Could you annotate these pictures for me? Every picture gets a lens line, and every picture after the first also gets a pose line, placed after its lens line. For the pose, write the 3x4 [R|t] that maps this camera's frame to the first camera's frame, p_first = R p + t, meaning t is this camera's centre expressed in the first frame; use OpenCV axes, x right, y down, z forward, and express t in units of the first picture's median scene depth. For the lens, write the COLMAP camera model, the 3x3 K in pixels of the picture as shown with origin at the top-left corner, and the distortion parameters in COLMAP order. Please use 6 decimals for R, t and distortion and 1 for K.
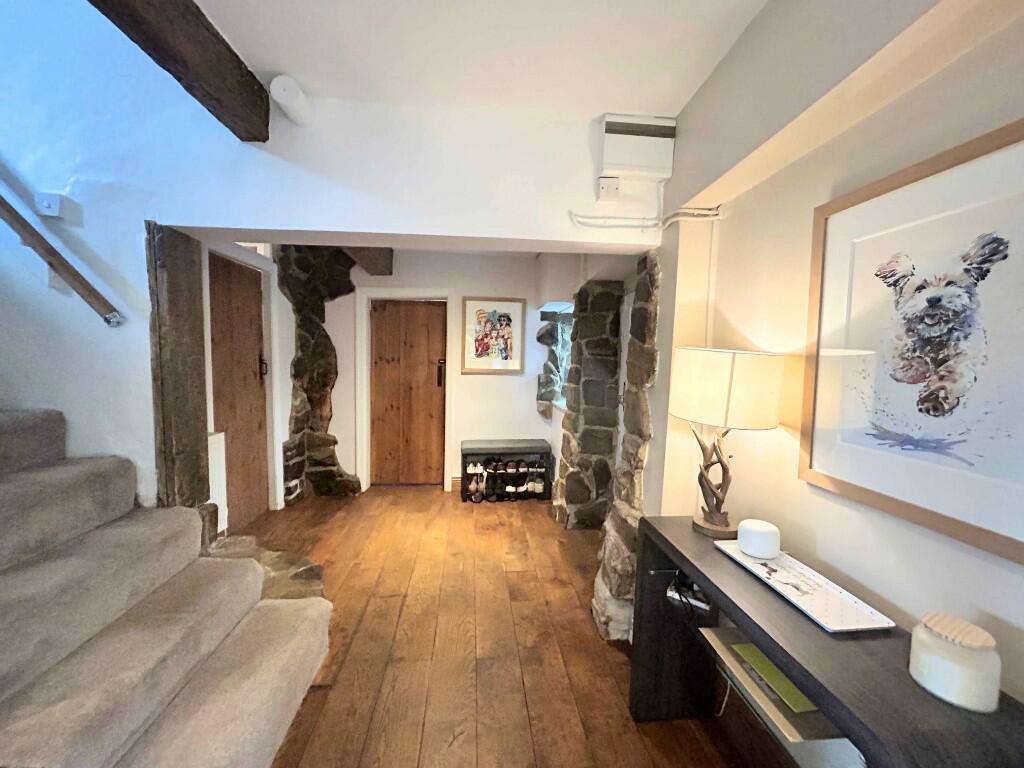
lens RADIAL K [[413.8, 0, 510.6], [0, 413.8, 385.1], [0, 0, 1]] dist [0.001575, 0.000356]
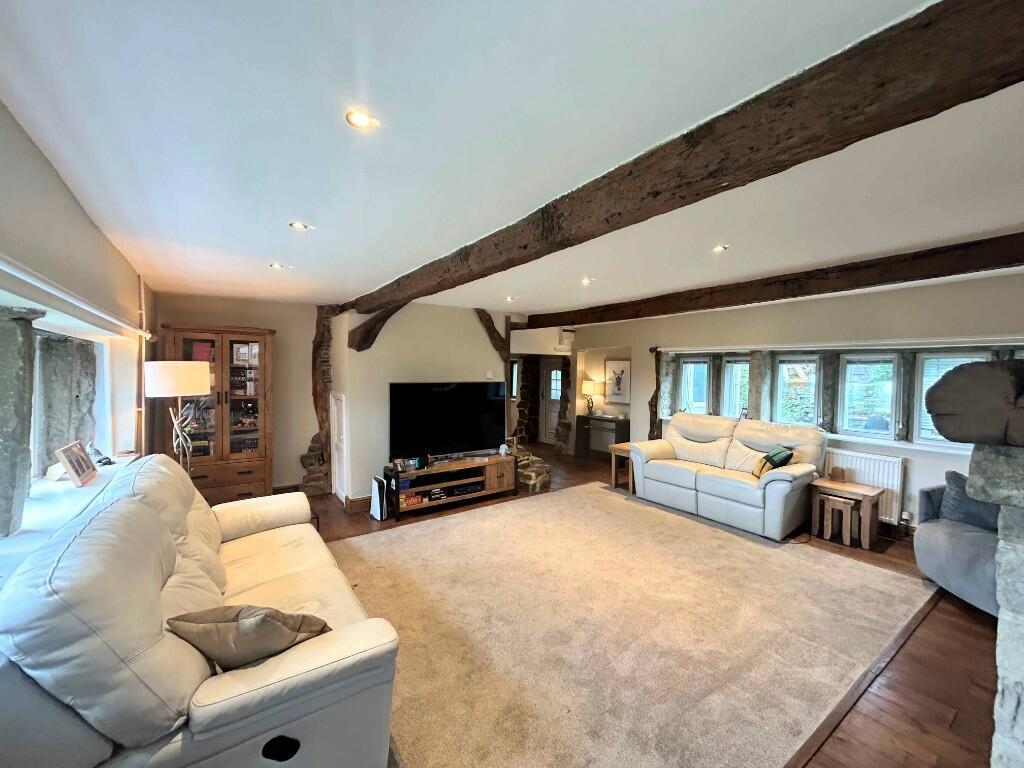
lens RADIAL K [[413.8, 0, 513.7], [0, 413.8, 383.9], [0, 0, 1]] dist [0.001575, 0.000356]
pose [[0.860214, -0.023677, 0.509383, -2.348201], [0.036939, 0.999190, -0.015936, -0.001642], [-0.508593, 0.032524, 0.860393, -2.375934]]
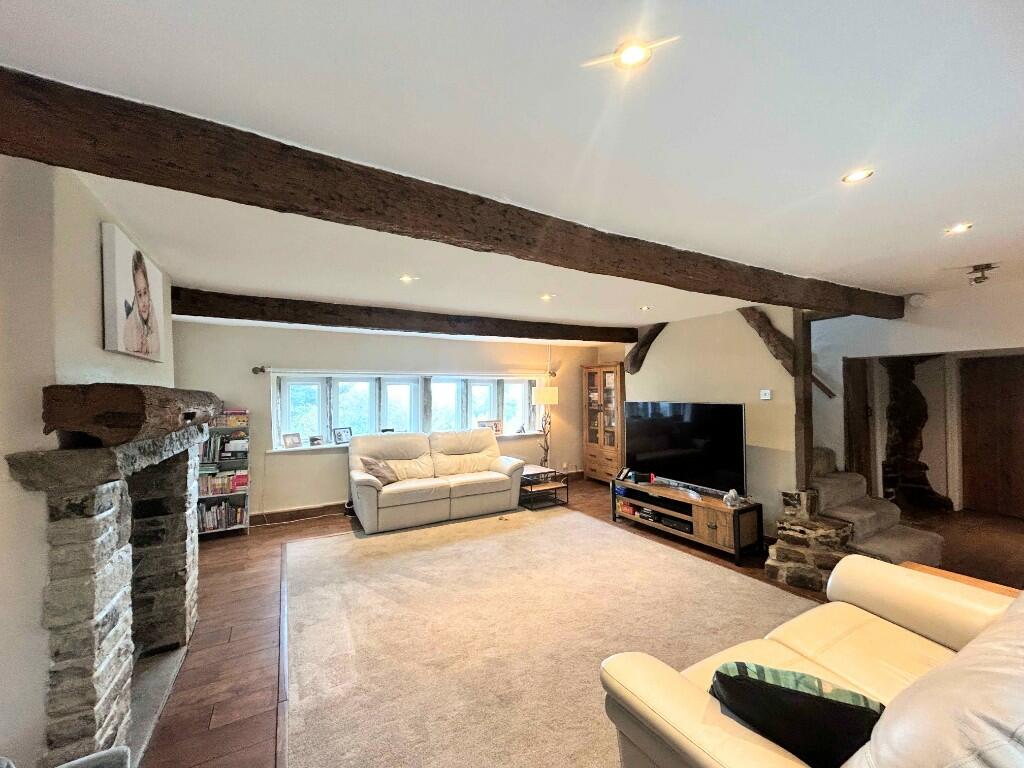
lens RADIAL K [[413.8, 0, 510.9], [0, 413.8, 383.4], [0, 0, 1]] dist [0.001575, 0.000356]
pose [[0.420570, -0.034667, -0.906598, 0.533760], [-0.044281, 0.997294, -0.058678, 0.007073], [0.906179, 0.064823, 0.417897, -1.782575]]
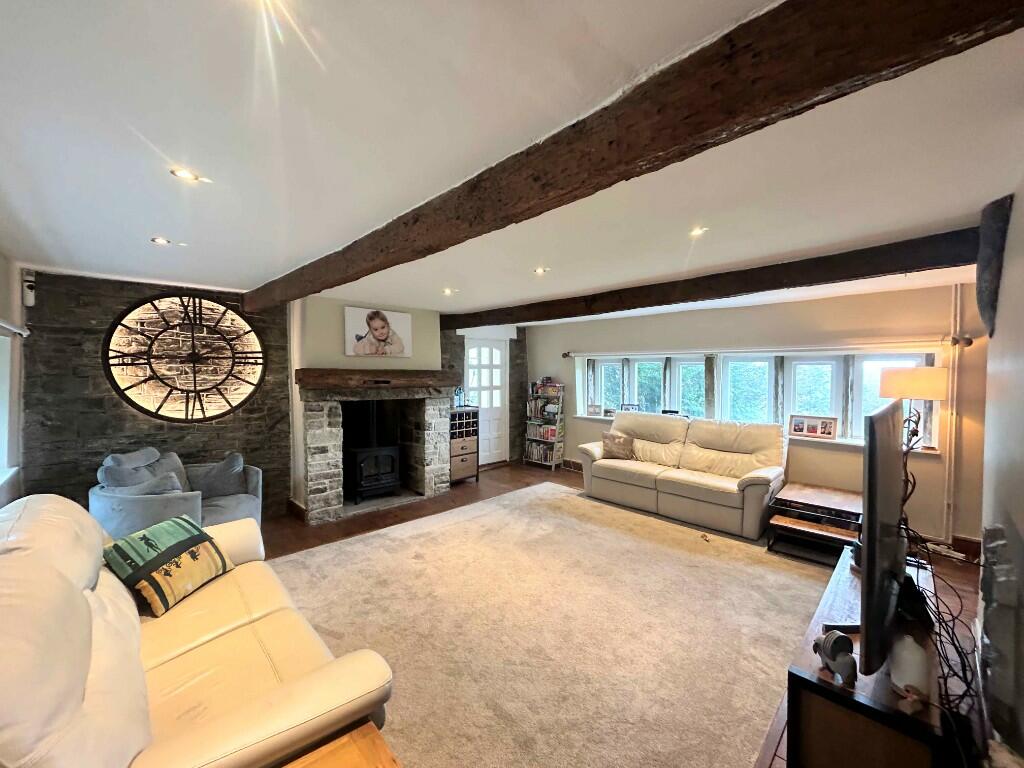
lens RADIAL K [[413.8, 0, 510.1], [0, 413.8, 382.4], [0, 0, 1]] dist [0.001575, 0.000356]
pose [[-0.777354, 0.000827, -0.629063, 0.097125], [-0.054030, 0.996216, 0.068076, -0.143973], [0.626739, 0.086907, -0.774368, 0.372532]]
